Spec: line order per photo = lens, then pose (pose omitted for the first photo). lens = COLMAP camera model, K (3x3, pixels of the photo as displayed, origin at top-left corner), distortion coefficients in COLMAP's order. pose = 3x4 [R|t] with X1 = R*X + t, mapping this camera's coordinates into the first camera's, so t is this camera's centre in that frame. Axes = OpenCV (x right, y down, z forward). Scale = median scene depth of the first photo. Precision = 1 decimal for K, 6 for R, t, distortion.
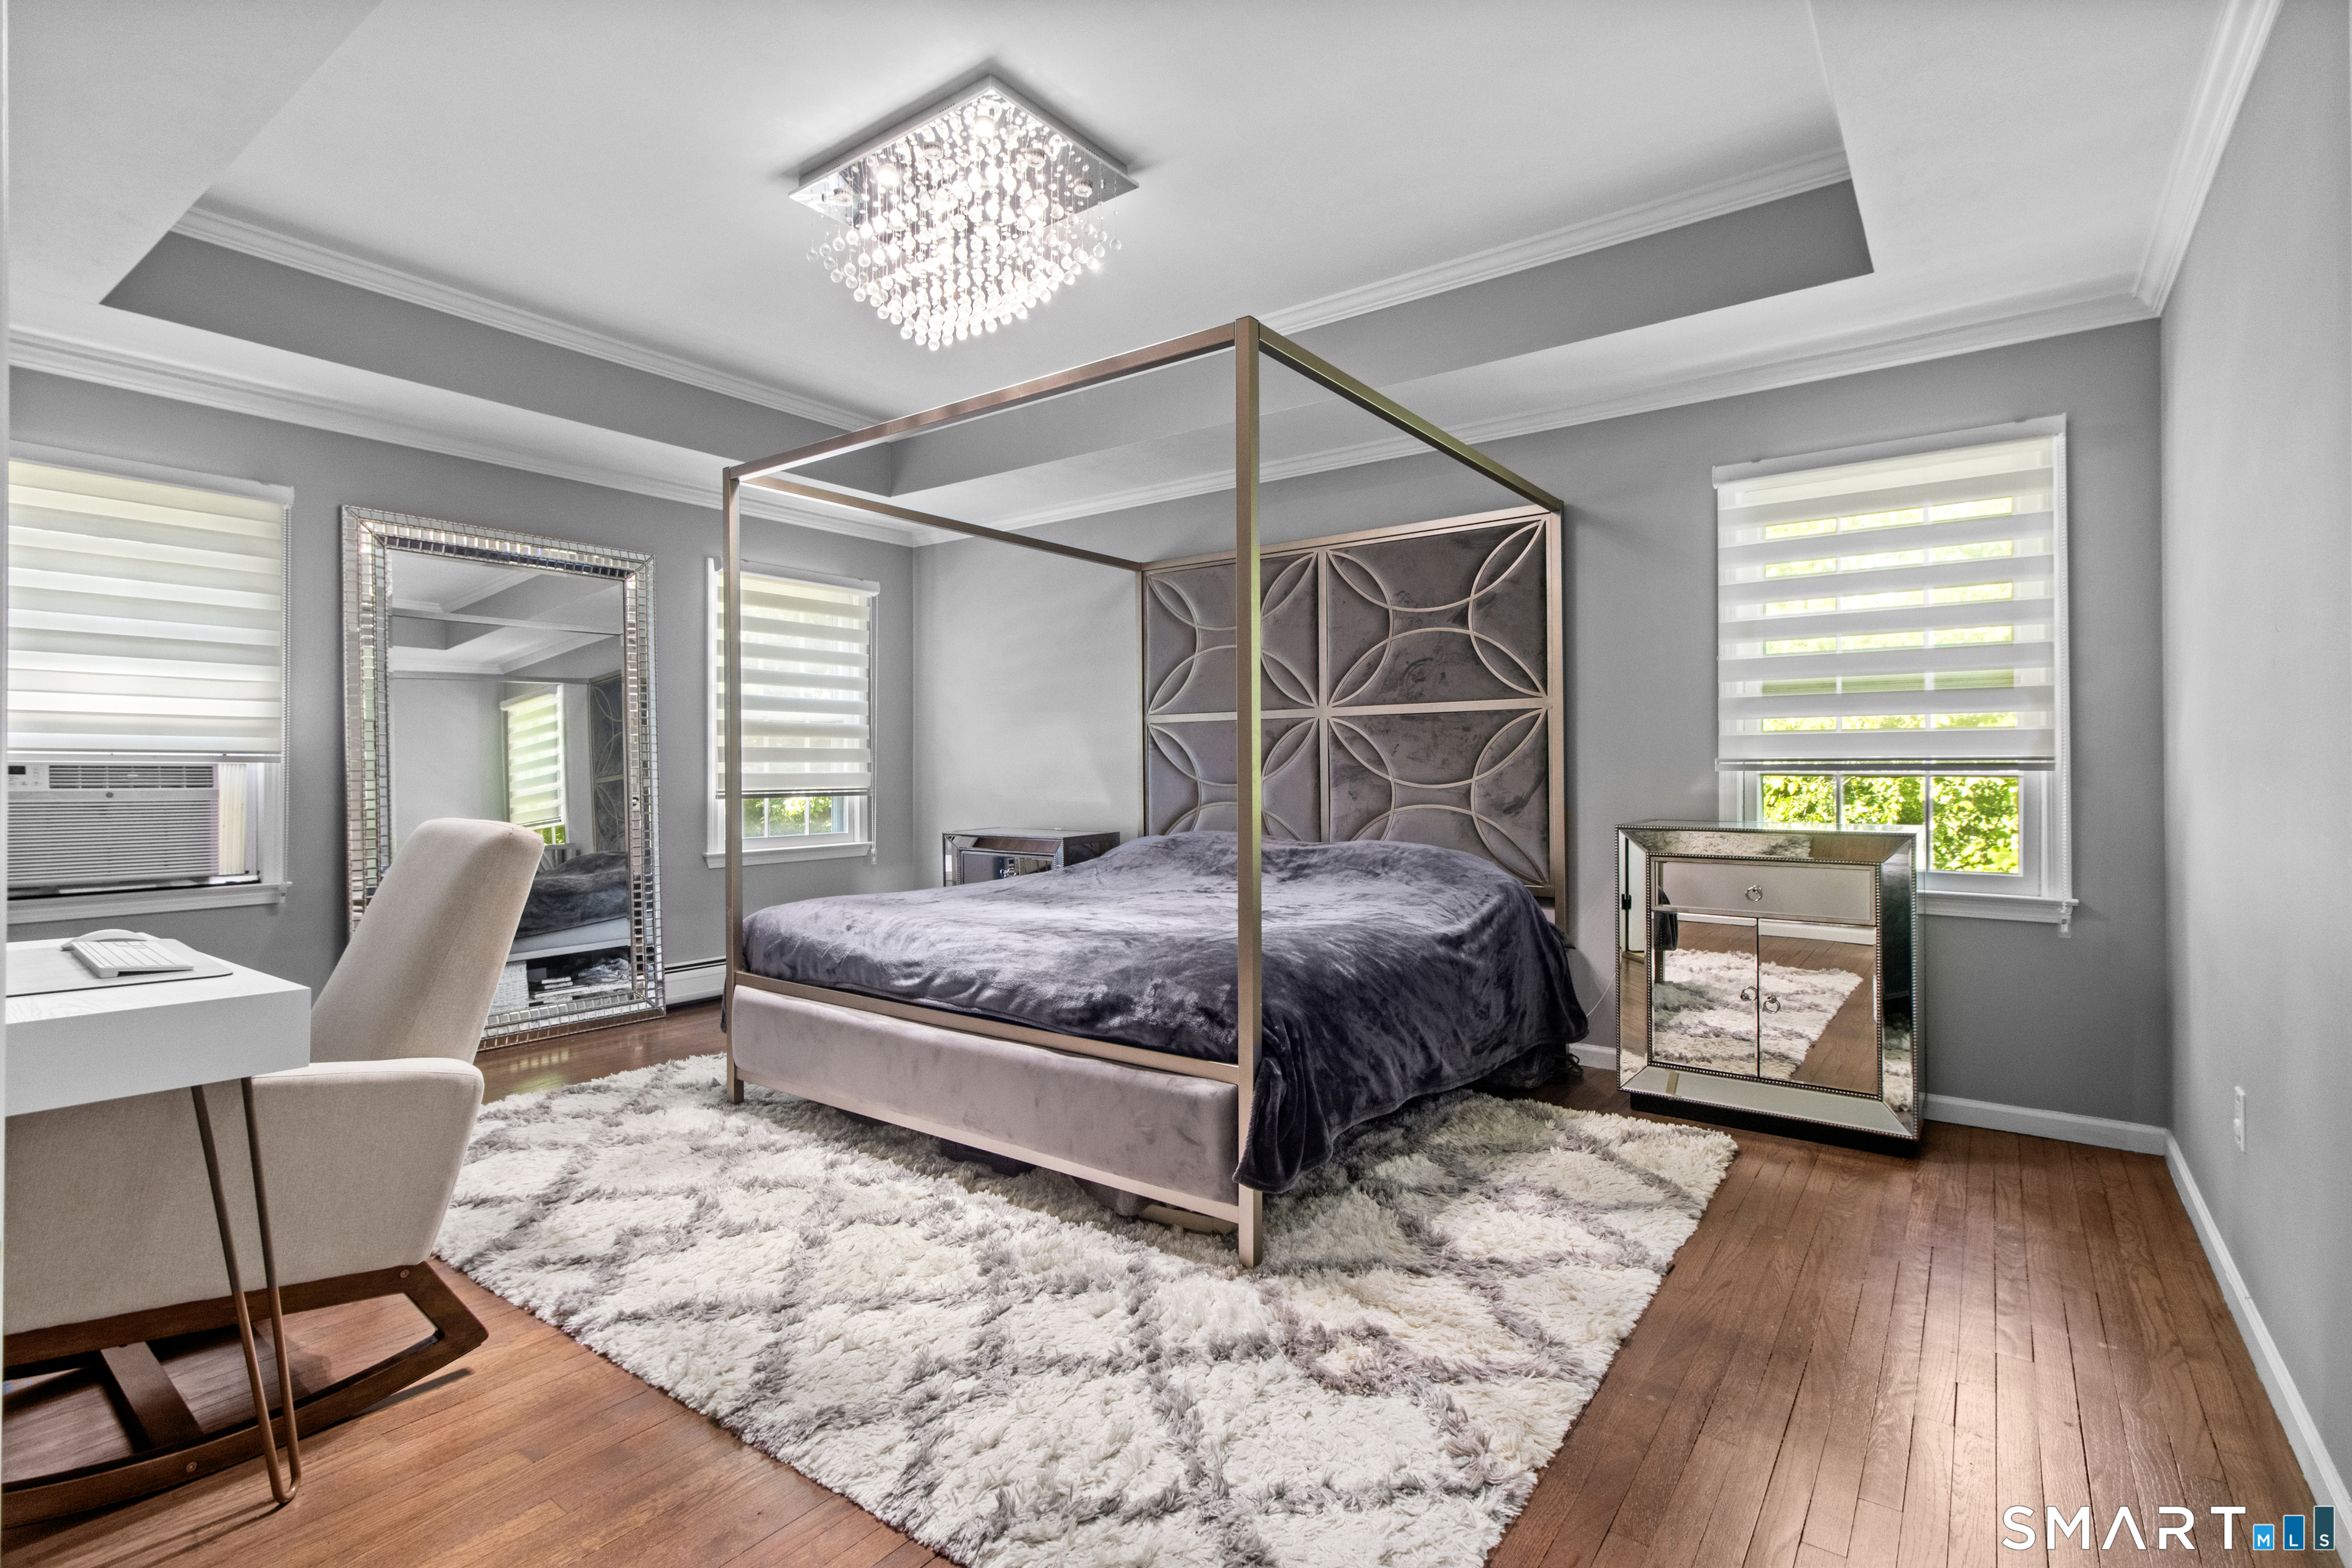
lens RADIAL K [[1105.0, 0, 1172.5], [0, 1105.0, 755.8], [0, 0, 1]] dist [0.000513, 0.000175]
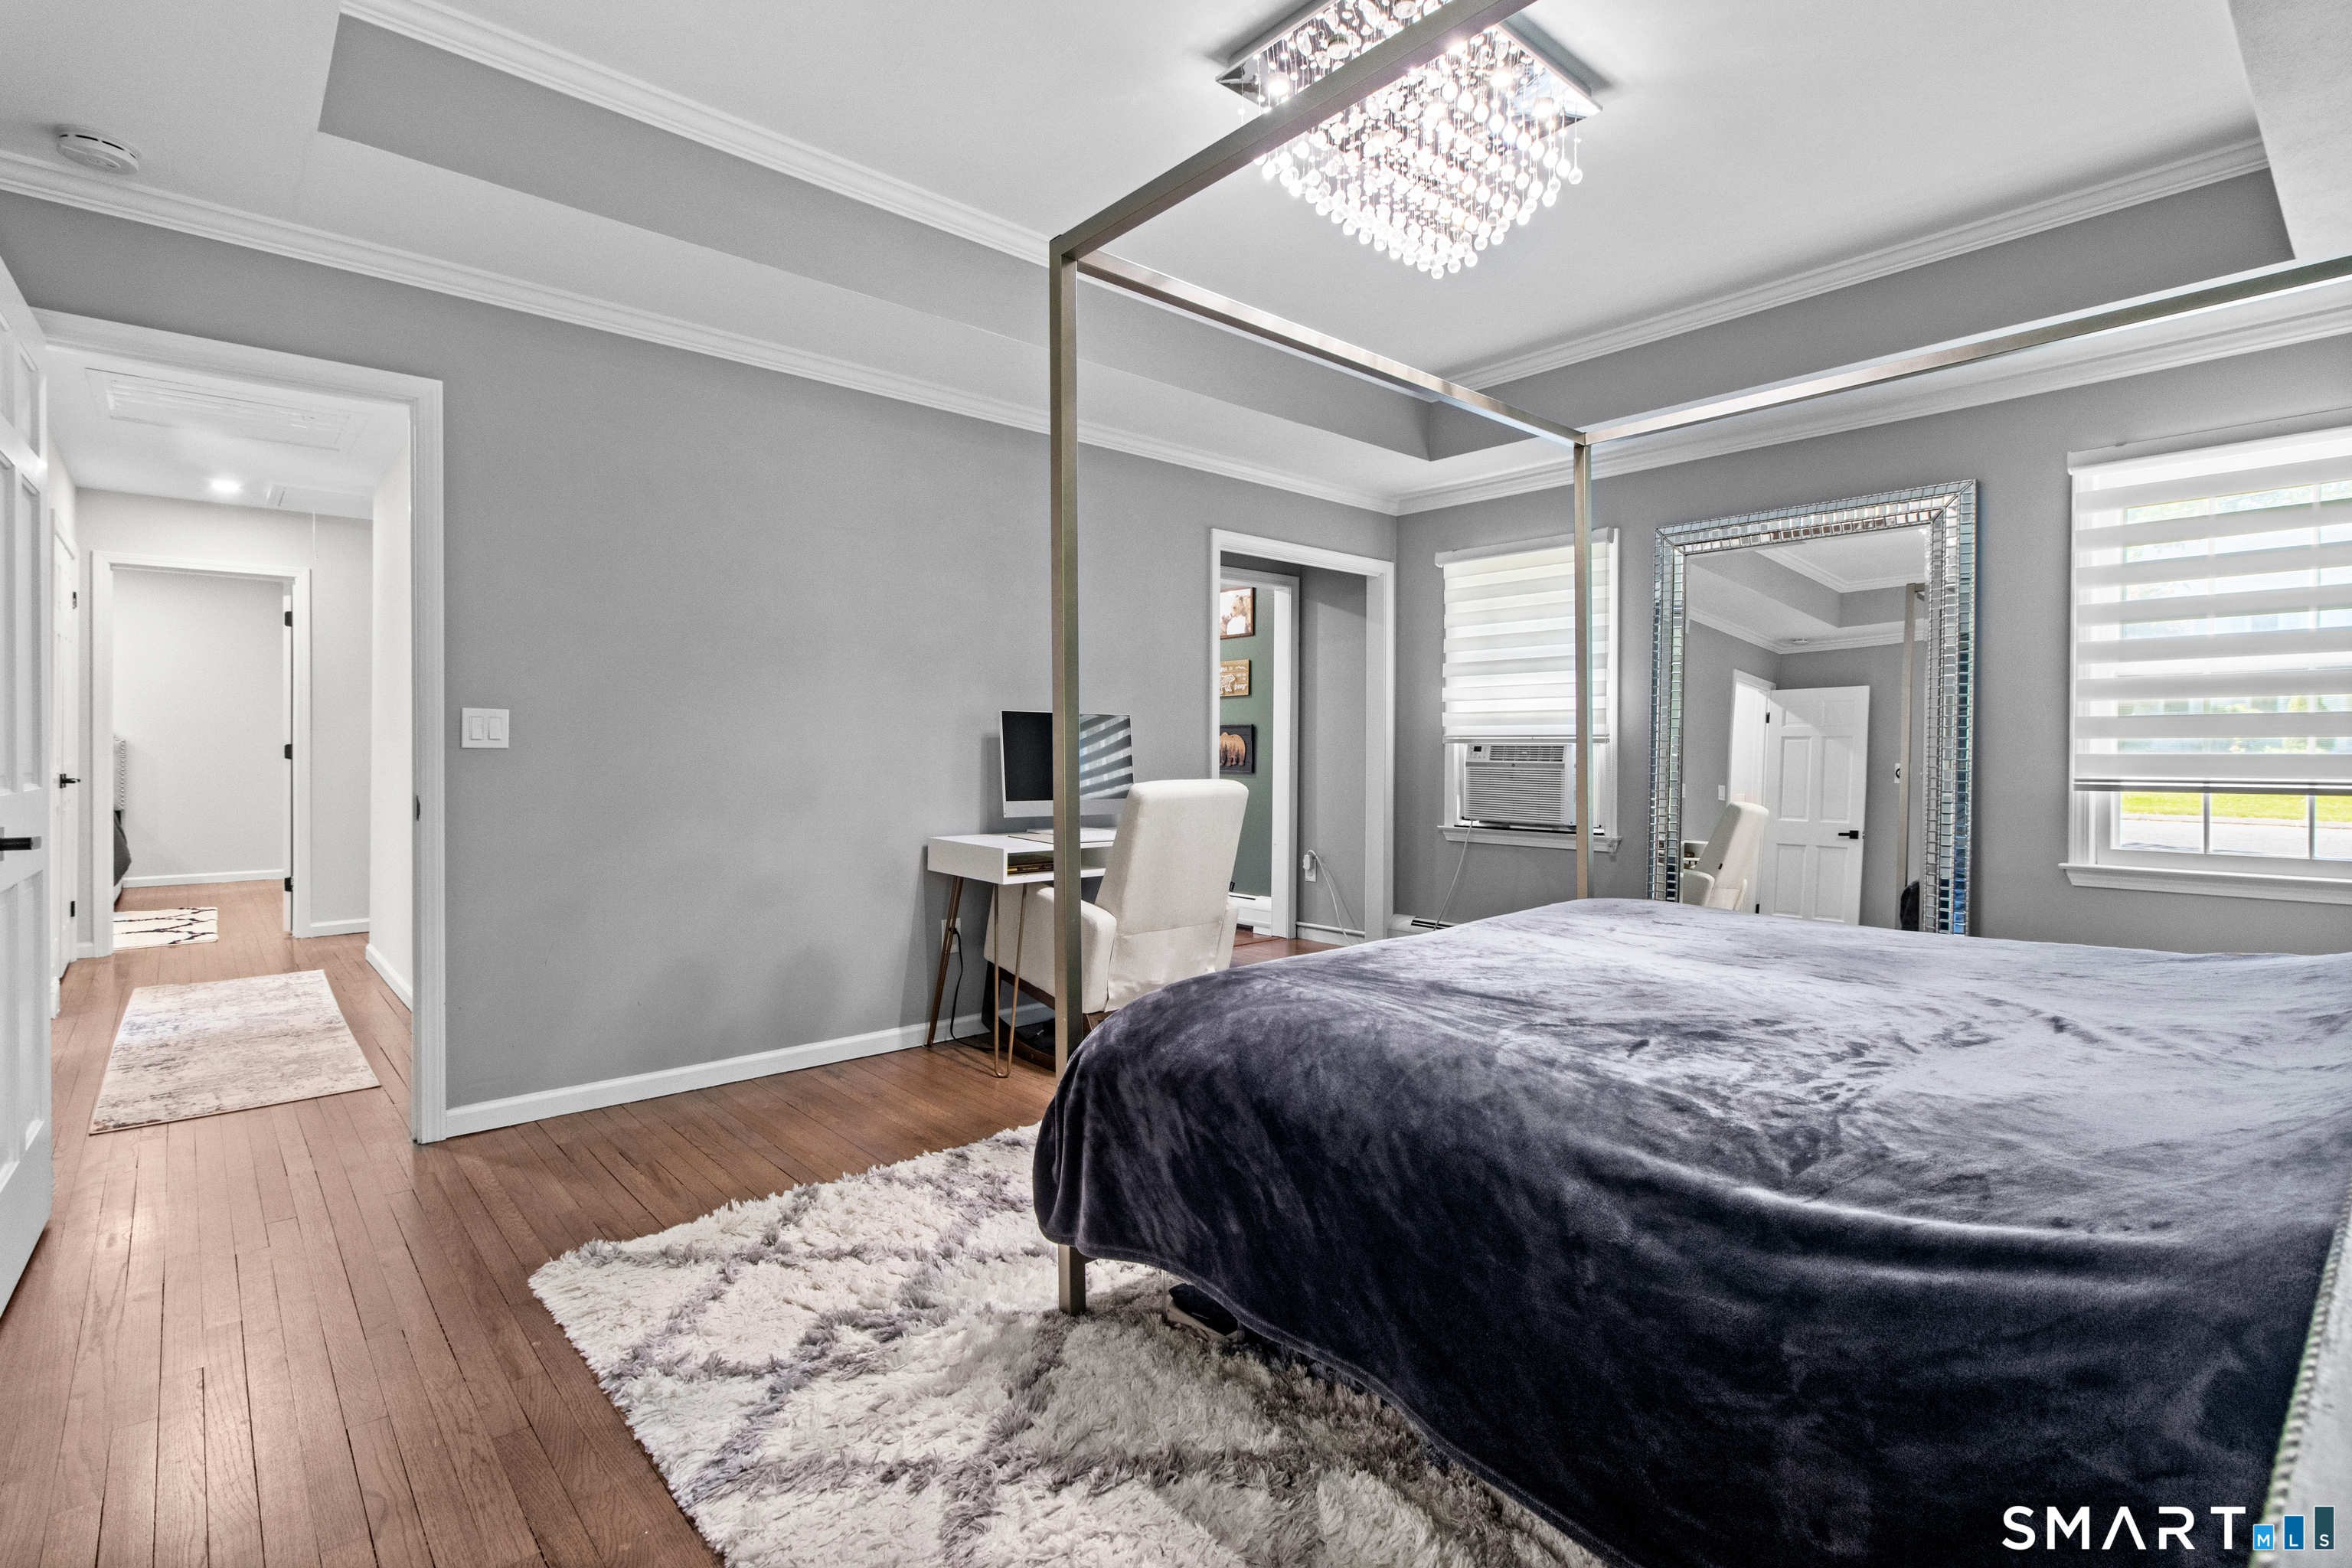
lens RADIAL K [[1105.0, 0, 1172.5], [0, 1105.0, 755.8], [0, 0, 1]] dist [0.000513, 0.000175]
pose [[-0.208862, 0.008437, -0.977909, 0.913905], [0.012032, 0.999909, 0.006057, 0.011475], [0.977871, -0.010501, -0.208945, 1.266282]]
